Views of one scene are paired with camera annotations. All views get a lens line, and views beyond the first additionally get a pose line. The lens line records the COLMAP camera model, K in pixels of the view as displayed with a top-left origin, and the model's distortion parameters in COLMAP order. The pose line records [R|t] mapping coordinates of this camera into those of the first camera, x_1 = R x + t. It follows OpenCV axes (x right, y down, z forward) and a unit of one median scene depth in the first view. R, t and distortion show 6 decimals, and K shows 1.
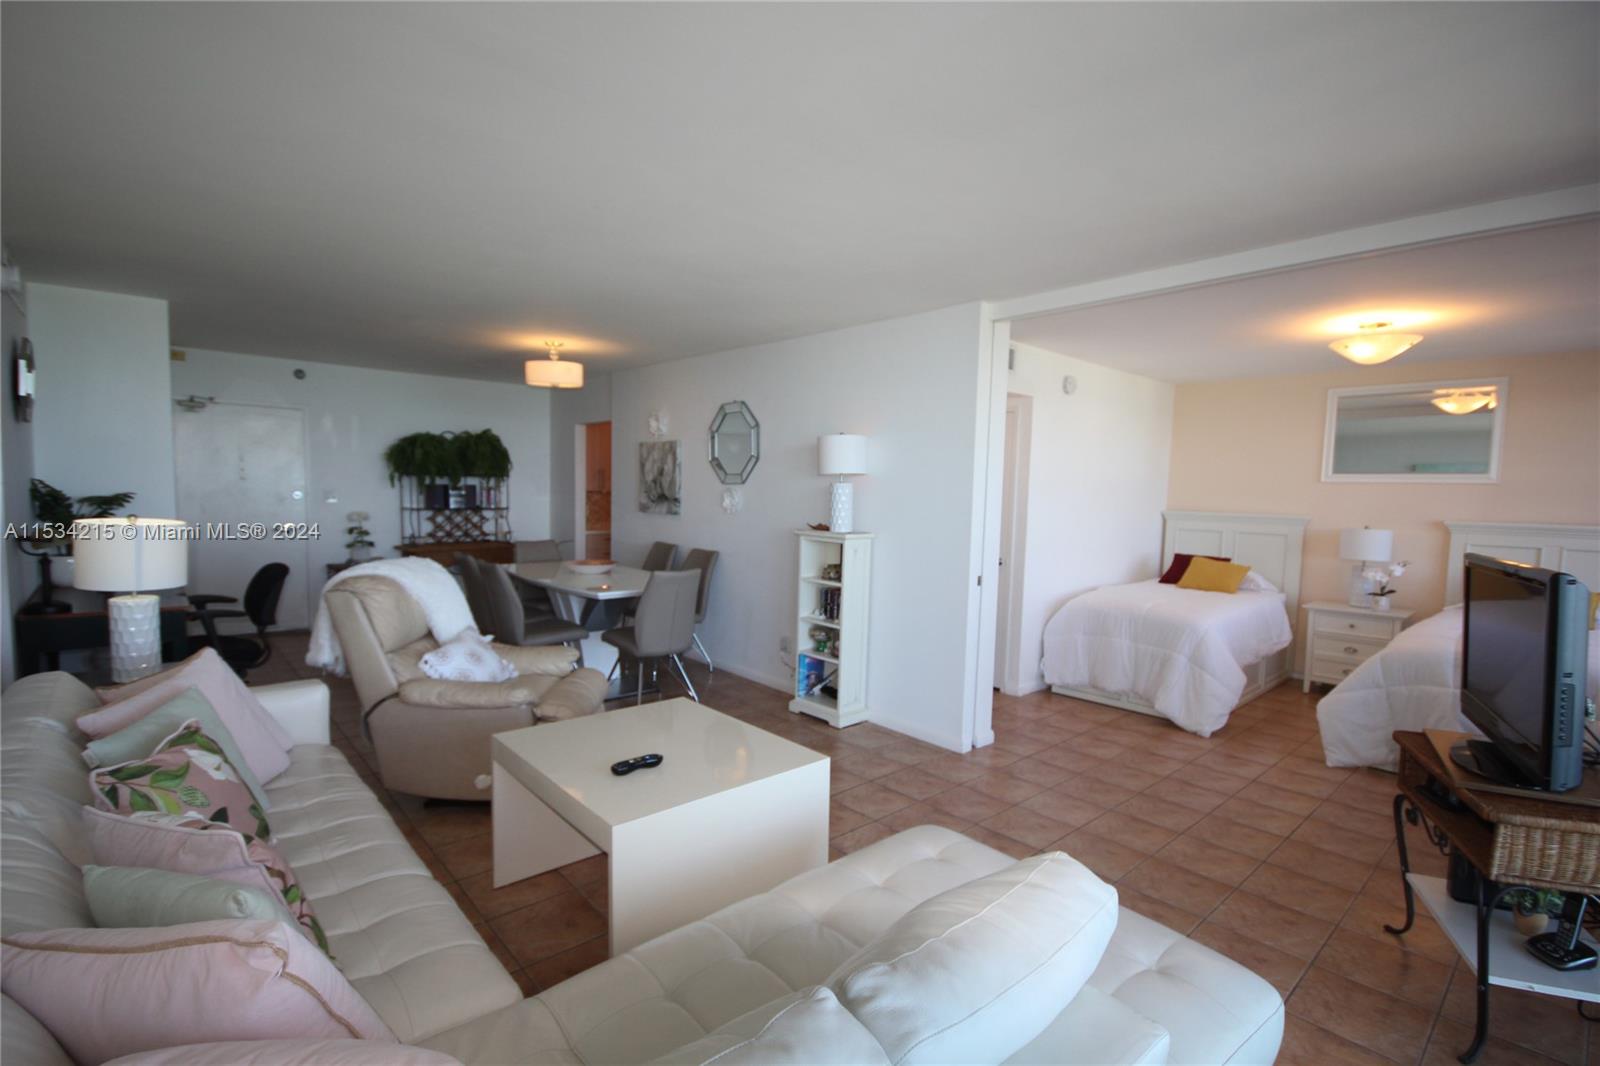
lens RADIAL K [[738.5, 0, 801.8], [0, 738.5, 546.1], [0, 0, 1]] dist [0.003058, -0.007698]
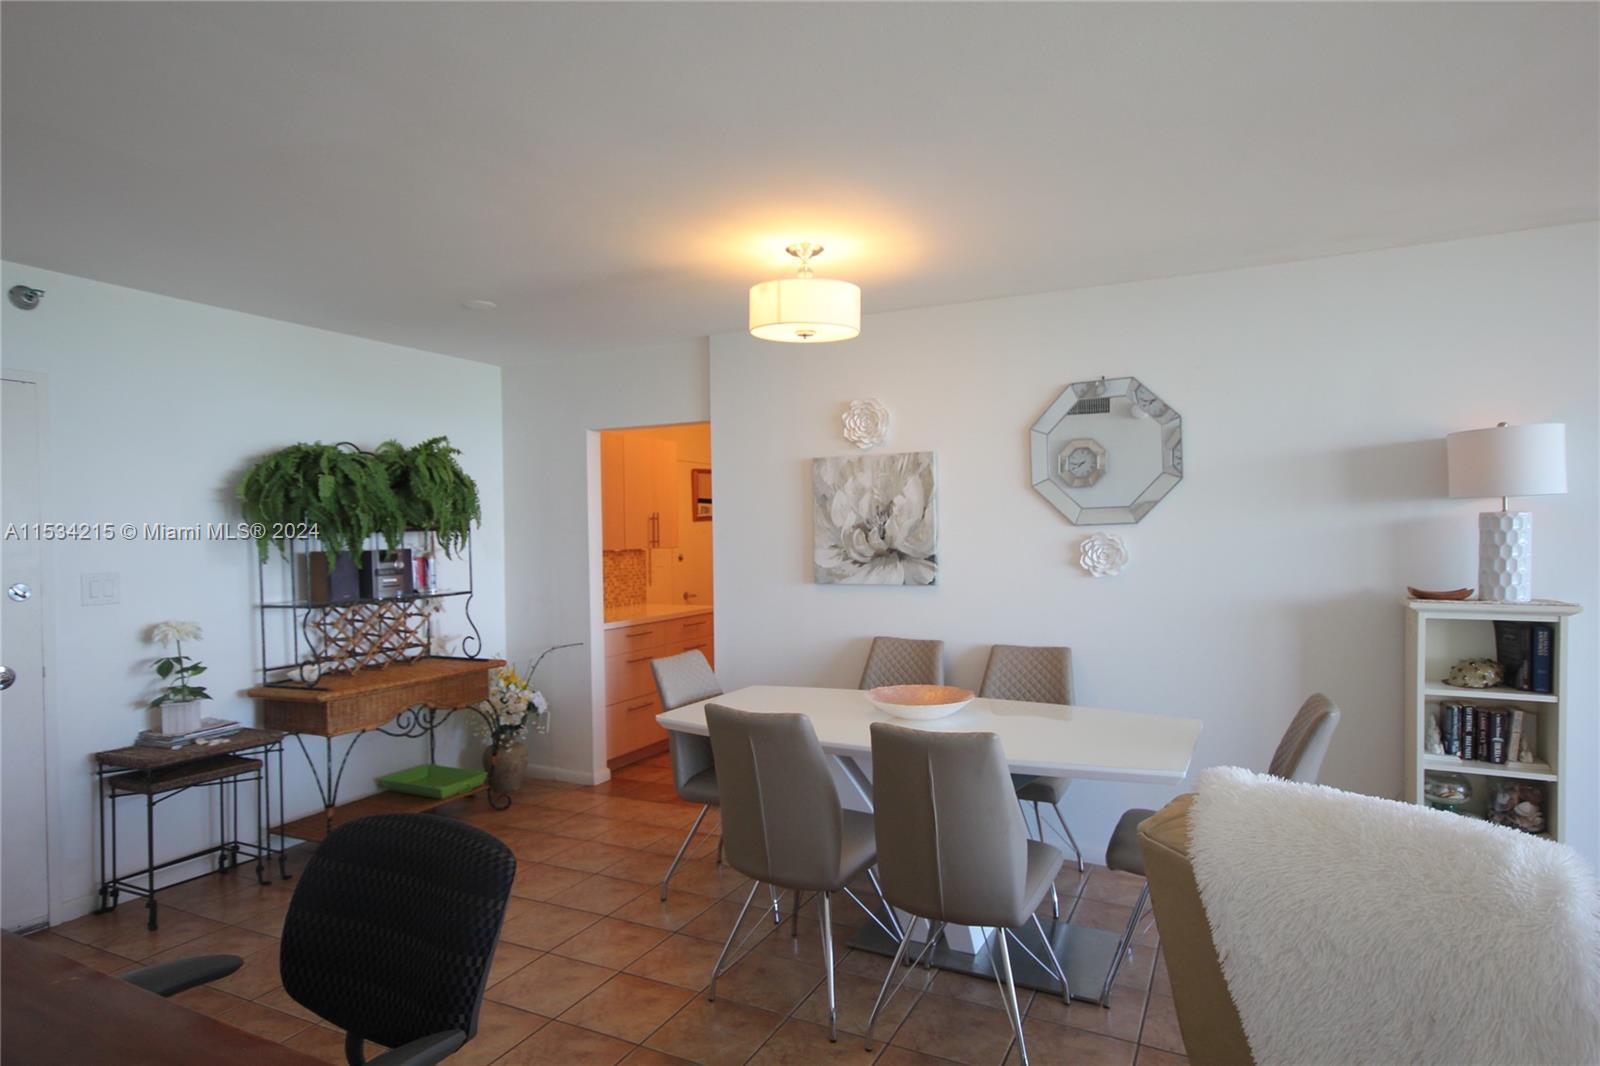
lens RADIAL K [[874.9, 0, 808.1], [0, 874.9, 554.4], [0, 0, 1]] dist [-0.002220, -0.001121]
pose [[0.926704, -0.046051, 0.372960, -0.493491], [0.066054, 0.996972, -0.041024, -0.044484], [-0.369942, 0.062653, 0.926940, 0.422729]]
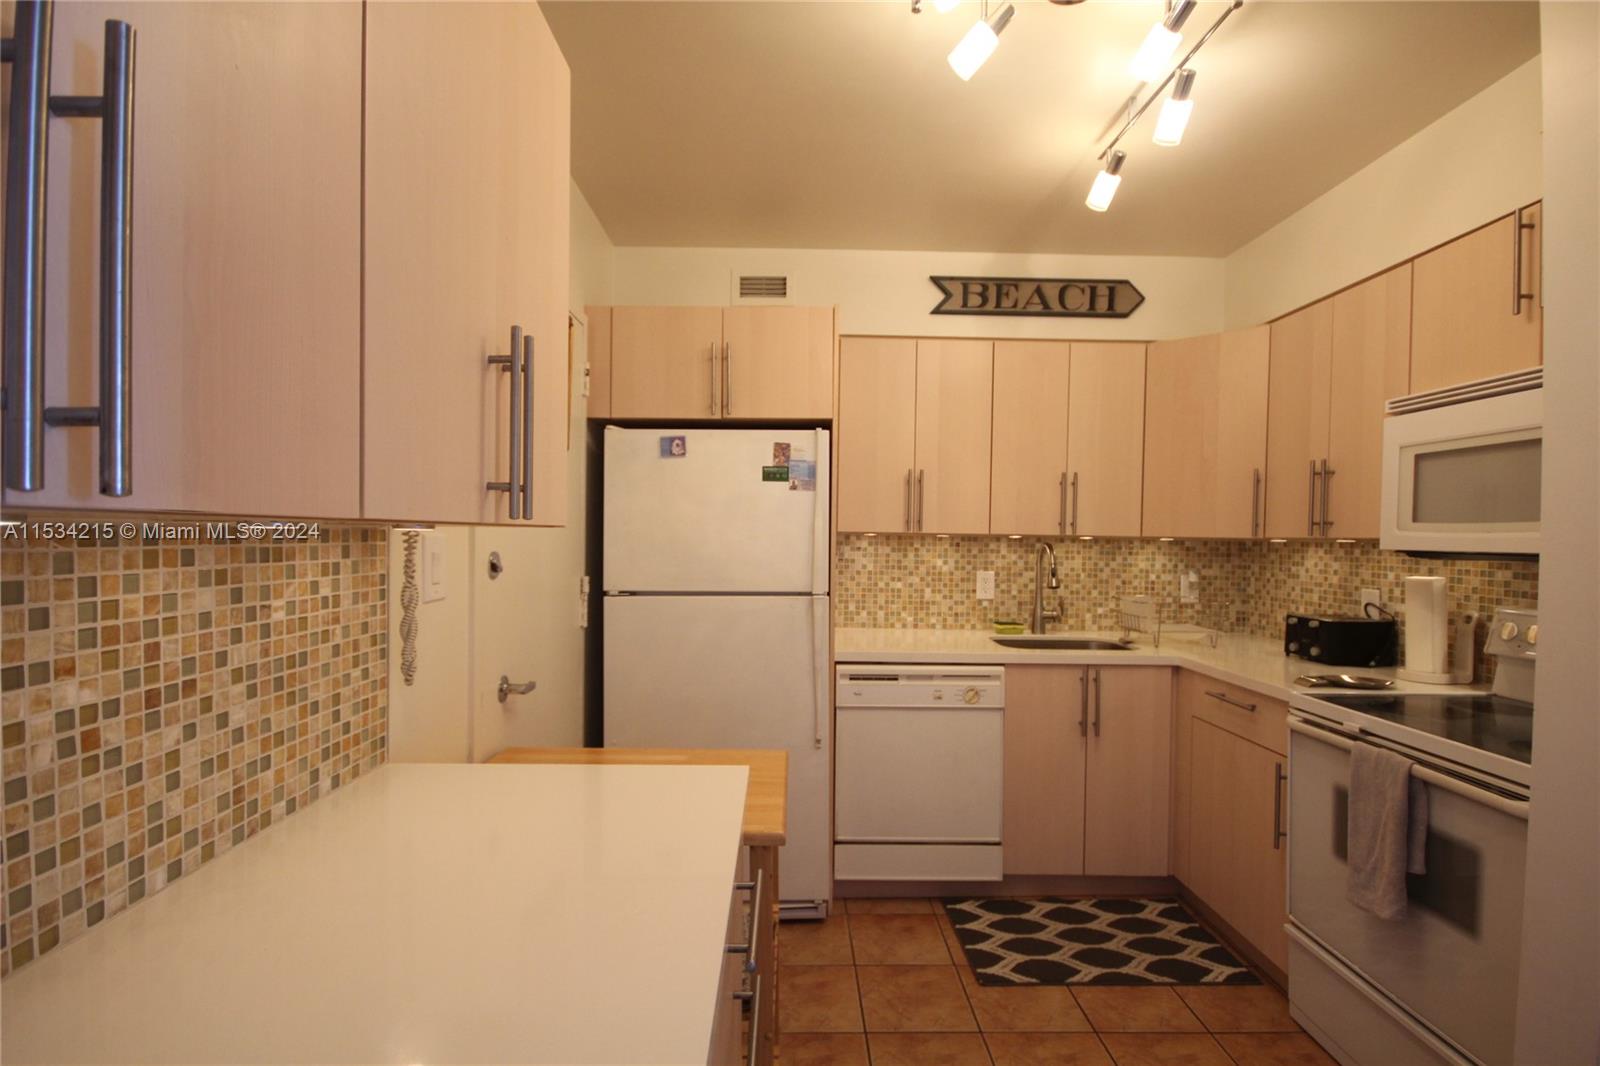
lens RADIAL K [[738.5, 0, 801.8], [0, 738.5, 546.1], [0, 0, 1]] dist [0.003058, -0.007698]
pose [[0.655494, -0.031387, 0.754548, -0.363207], [0.063107, 0.997918, -0.013312, -0.093269], [-0.752559, 0.056343, 0.656110, 1.247407]]
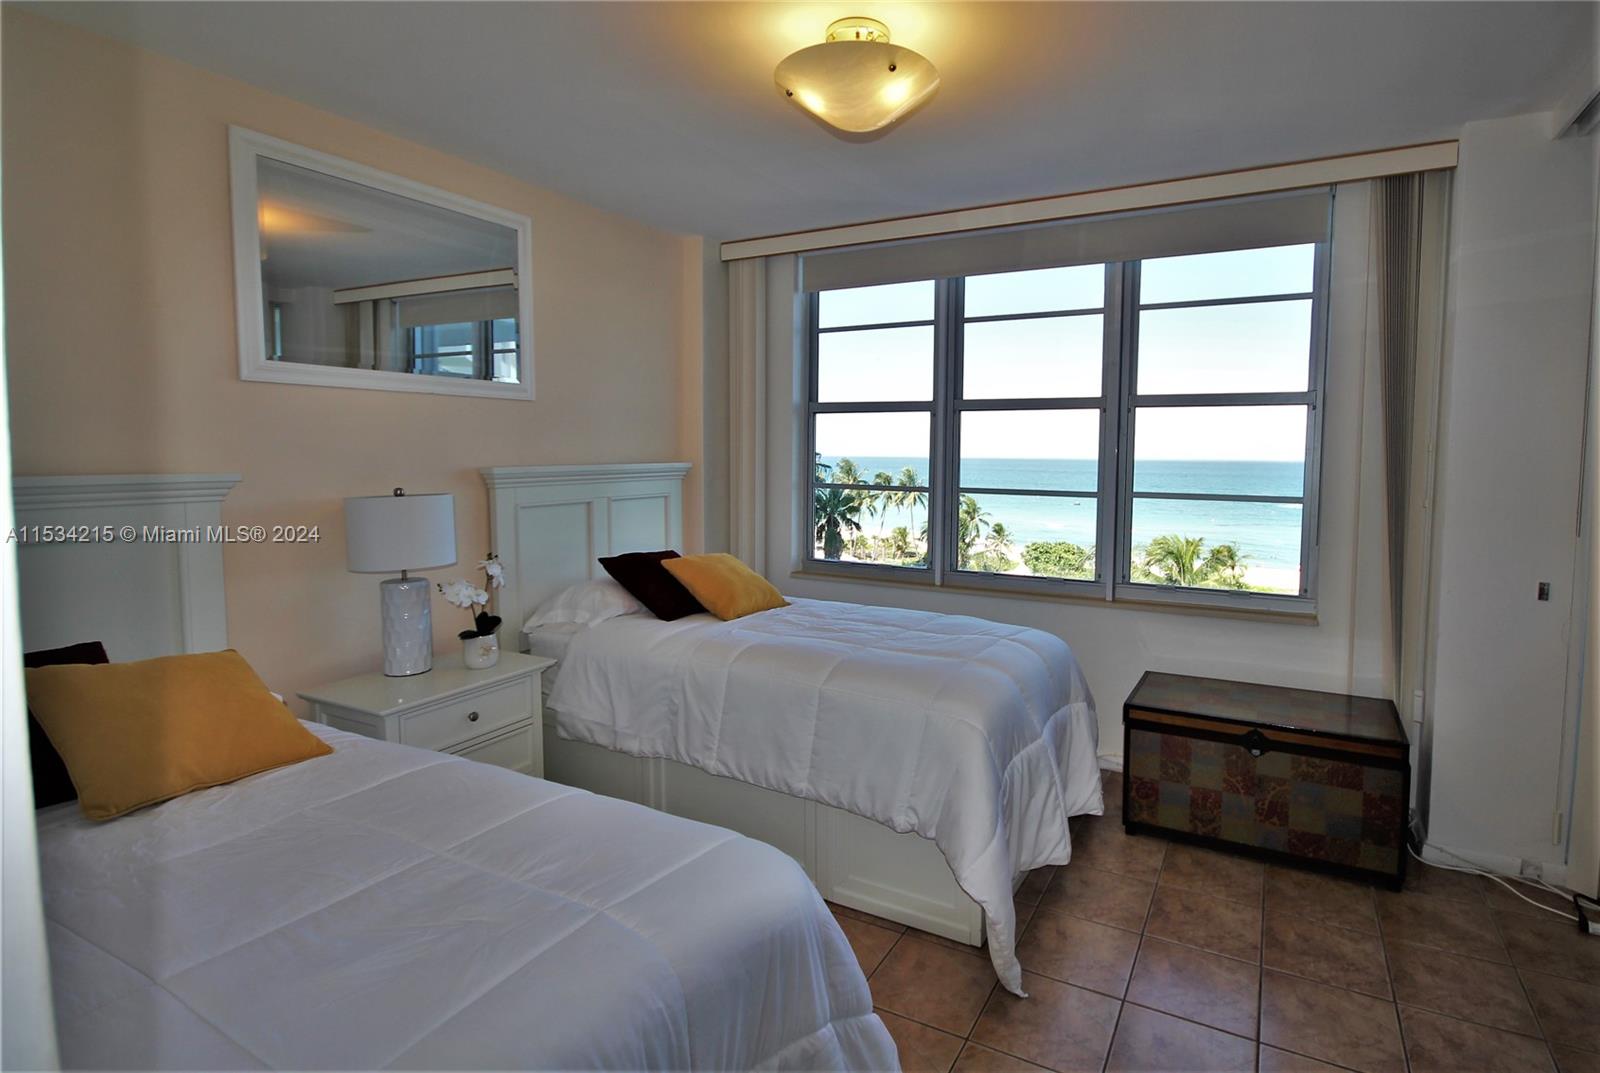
lens RADIAL K [[810.9, 0, 869.1], [0, 810.9, 512.6], [0, 0, 1]] dist [0.002758, 0.000021]
pose [[-0.360517, -0.101108, 0.927257, 0.191839], [0.056733, 0.989890, 0.129995, -0.052933], [-0.931026, 0.099471, -0.351136, 0.802238]]
